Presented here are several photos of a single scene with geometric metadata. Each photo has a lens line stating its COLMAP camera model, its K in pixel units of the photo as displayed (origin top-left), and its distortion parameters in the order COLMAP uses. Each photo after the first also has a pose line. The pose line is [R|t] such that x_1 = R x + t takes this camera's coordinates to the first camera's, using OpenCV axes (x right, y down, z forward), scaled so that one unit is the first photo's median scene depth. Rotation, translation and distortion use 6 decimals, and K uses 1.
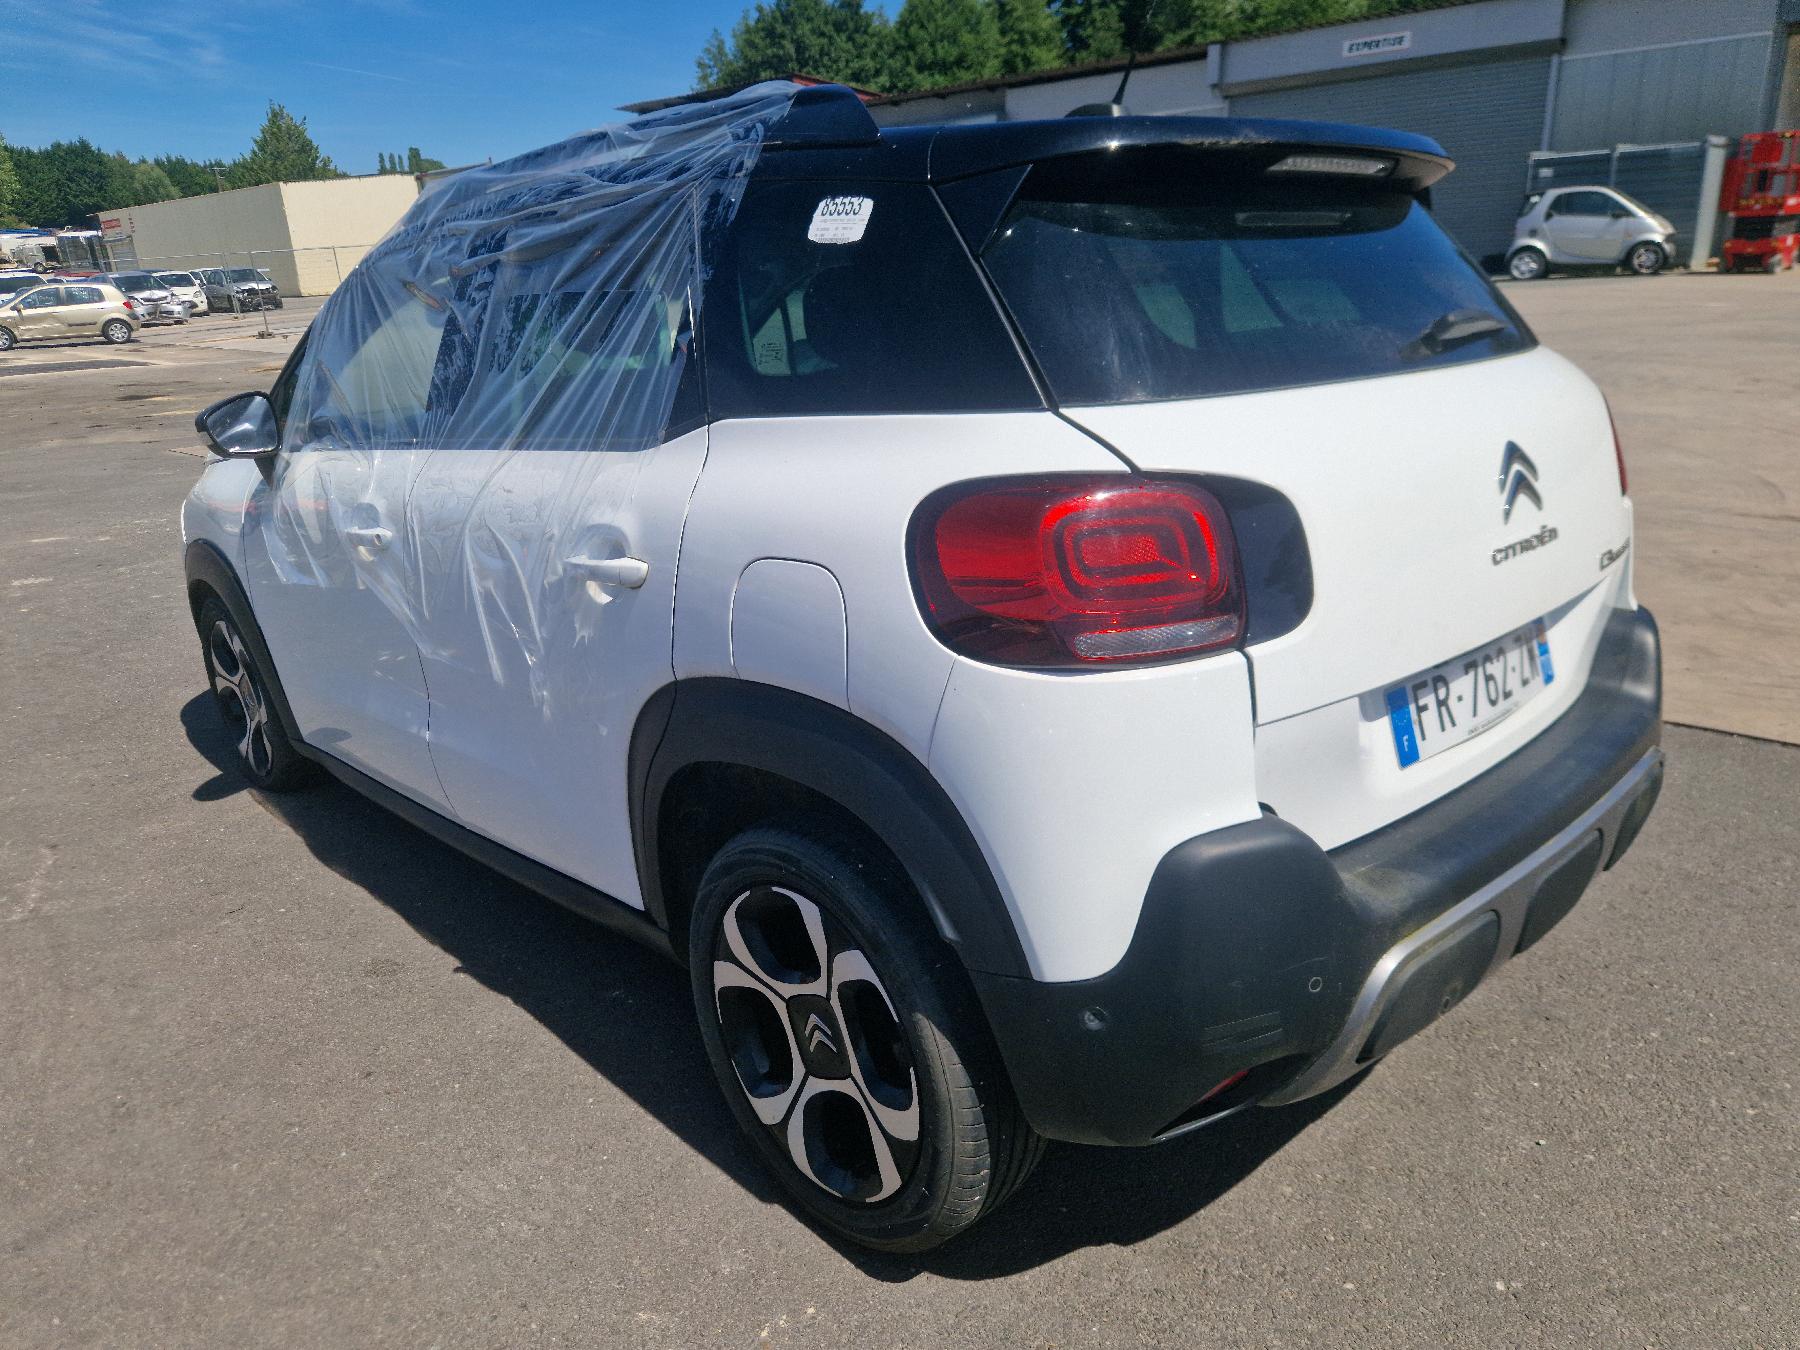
lens RADIAL K [[1239.4, 0, 901.8], [0, 1239.4, 705.5], [0, 0, 1]] dist [0.058044, -0.048730]
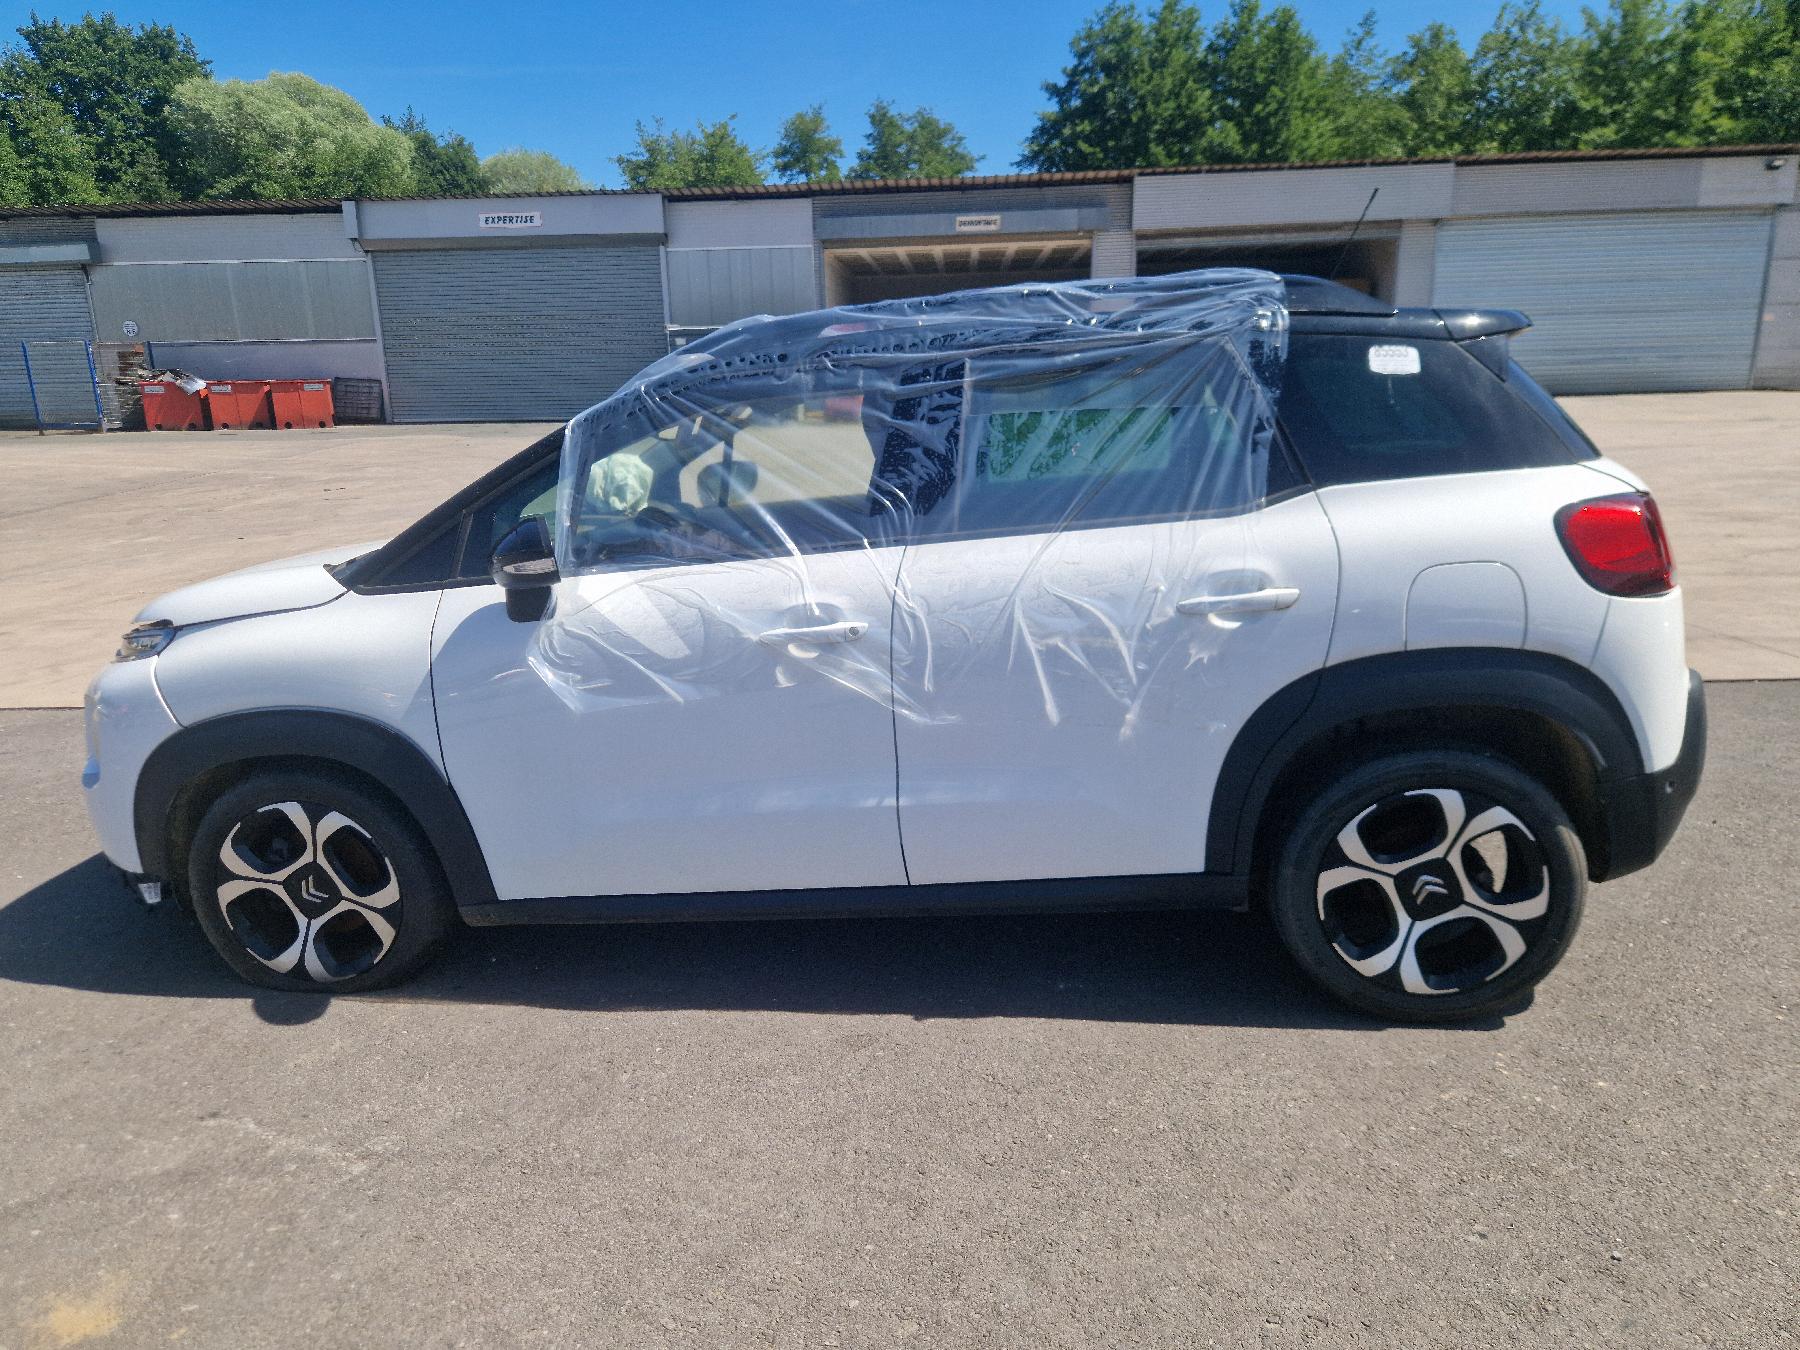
lens RADIAL K [[1239.4, 0, 901.8], [0, 1239.4, 705.5], [0, 0, 1]] dist [0.058044, -0.048730]
pose [[0.759308, -0.142099, 0.635027, -1.386493], [0.211586, 0.976753, -0.034428, -0.028991], [-0.615373, 0.160504, 0.771722, 0.186506]]
